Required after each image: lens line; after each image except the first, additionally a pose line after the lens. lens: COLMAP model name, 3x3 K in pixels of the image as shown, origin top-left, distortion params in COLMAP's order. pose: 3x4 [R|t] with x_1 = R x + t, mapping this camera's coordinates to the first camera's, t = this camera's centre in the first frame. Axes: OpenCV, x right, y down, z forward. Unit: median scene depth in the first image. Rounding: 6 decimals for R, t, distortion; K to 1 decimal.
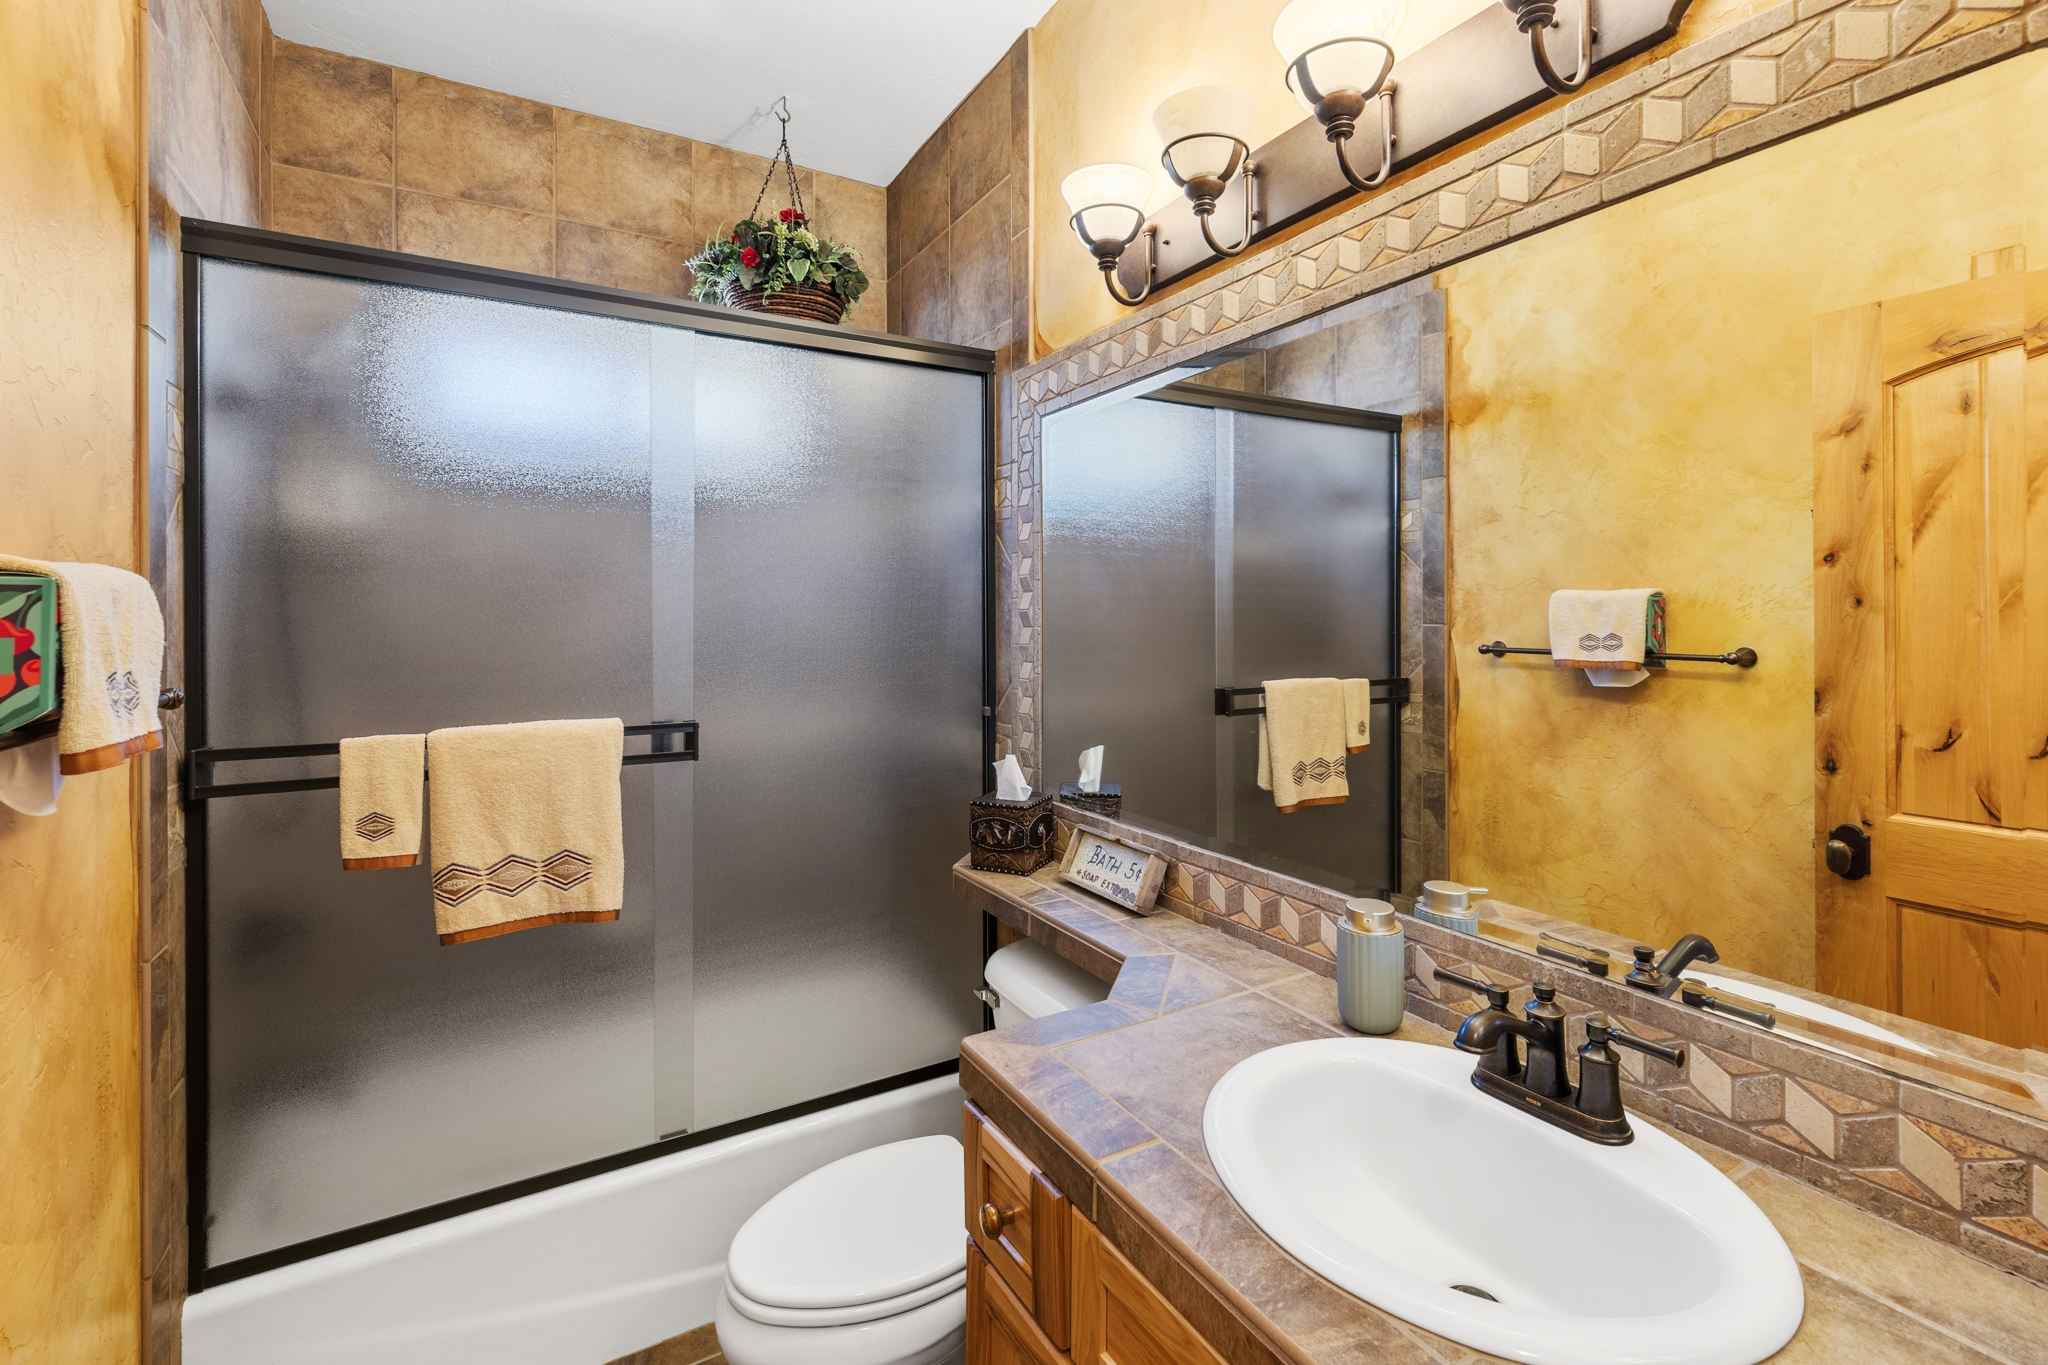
lens RADIAL K [[910.2, 0, 1034.2], [0, 910.2, 619.2], [0, 0, 1]] dist [0.004870, -0.001117]
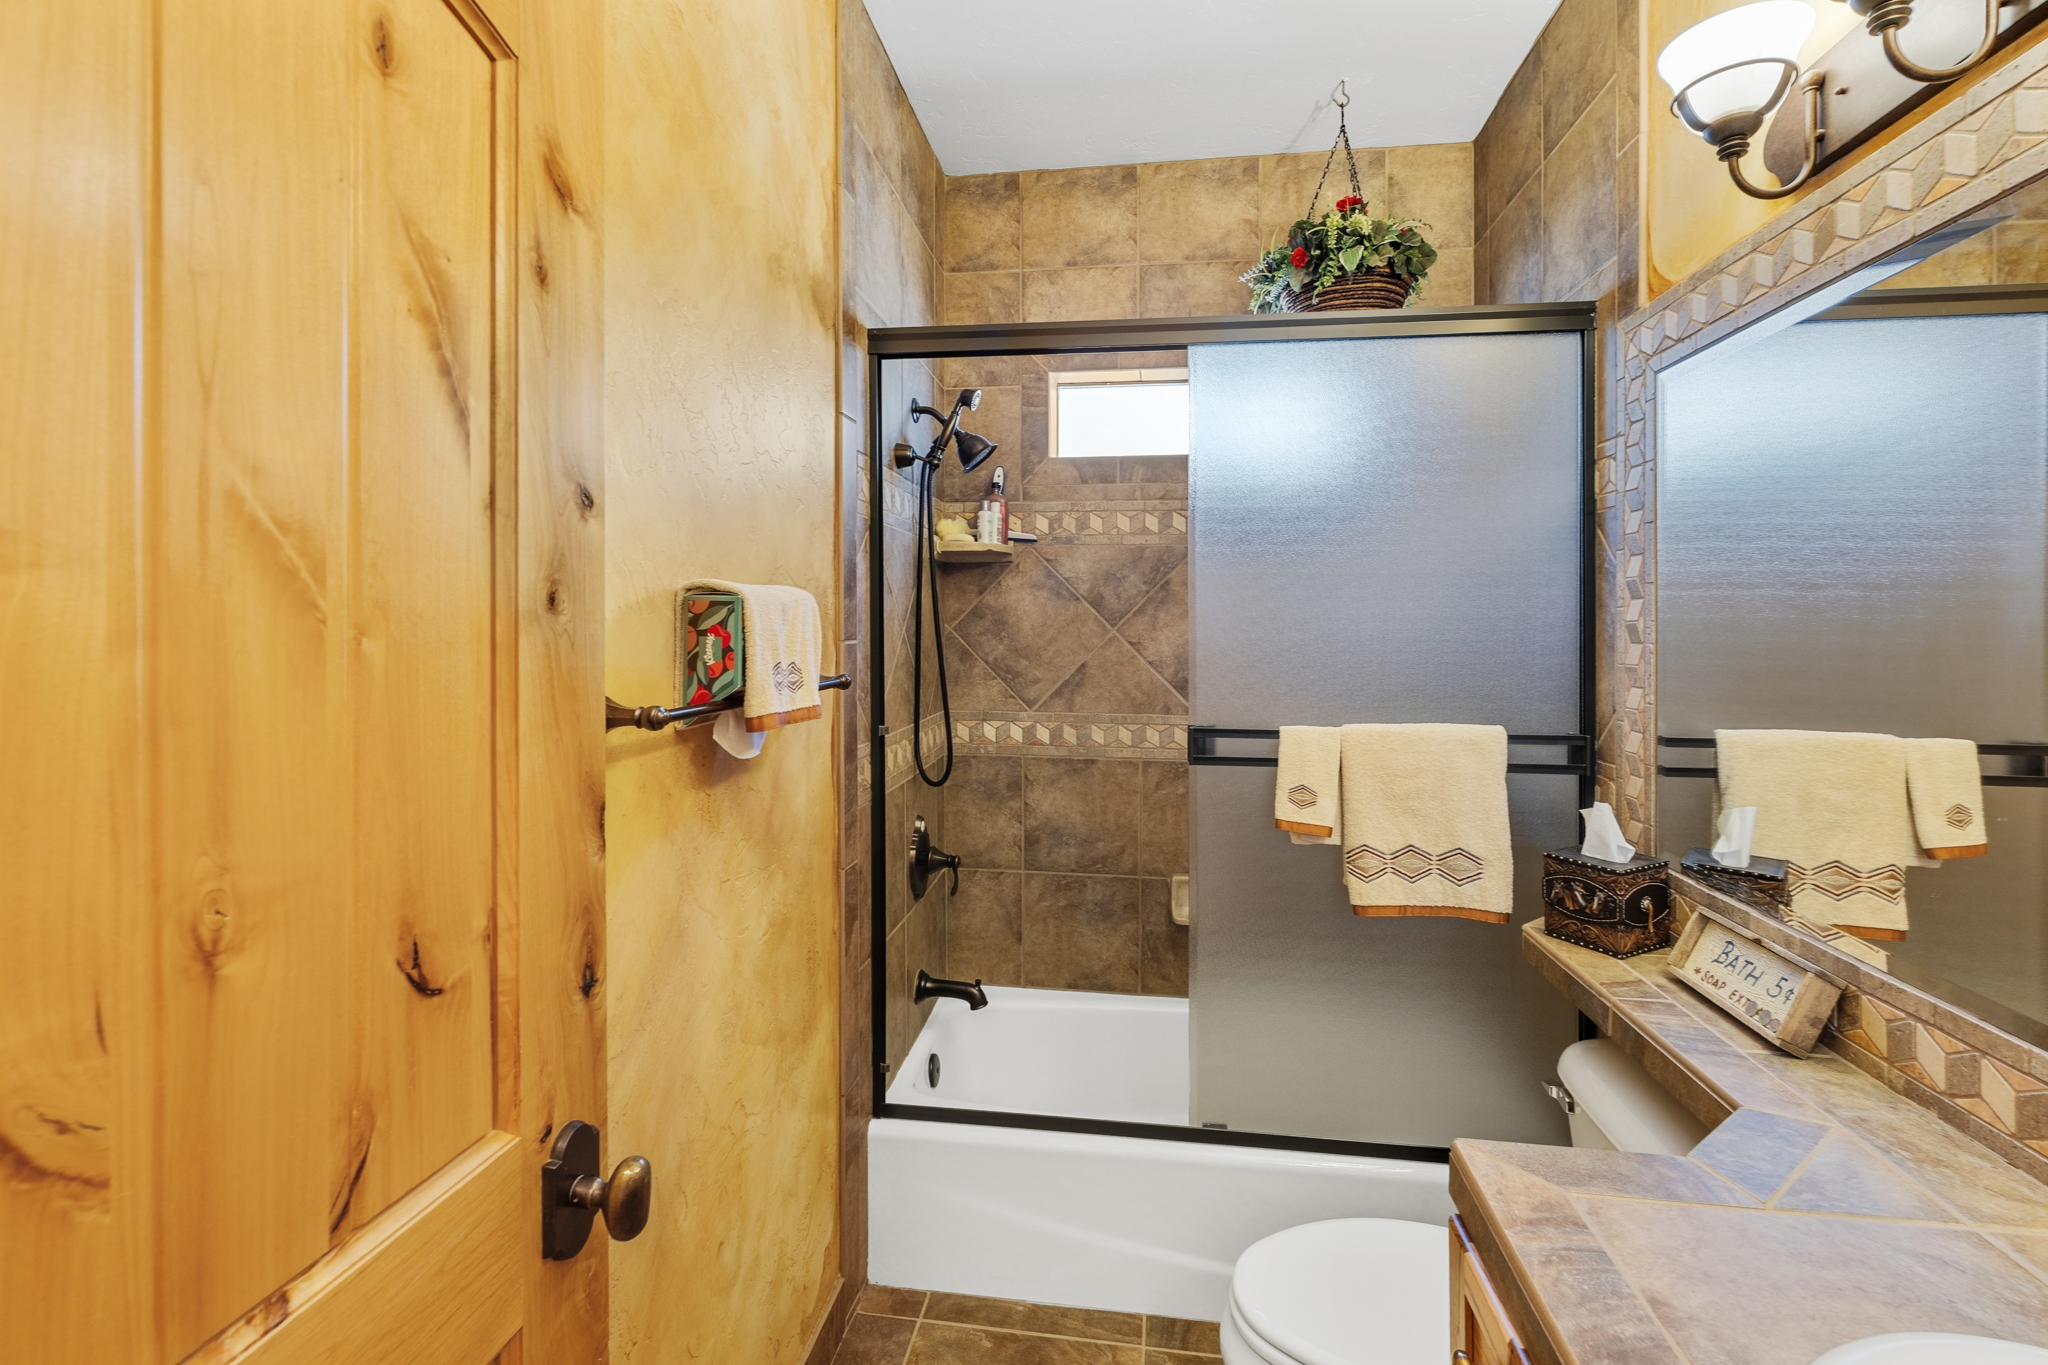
lens RADIAL K [[910.2, 0, 1034.2], [0, 910.2, 619.2], [0, 0, 1]] dist [0.004870, -0.001117]
pose [[0.782663, 0.007403, -0.622402, 0.083287], [-0.011005, 0.999938, -0.001945, -0.004527], [0.622349, 0.008372, 0.782695, 0.064684]]
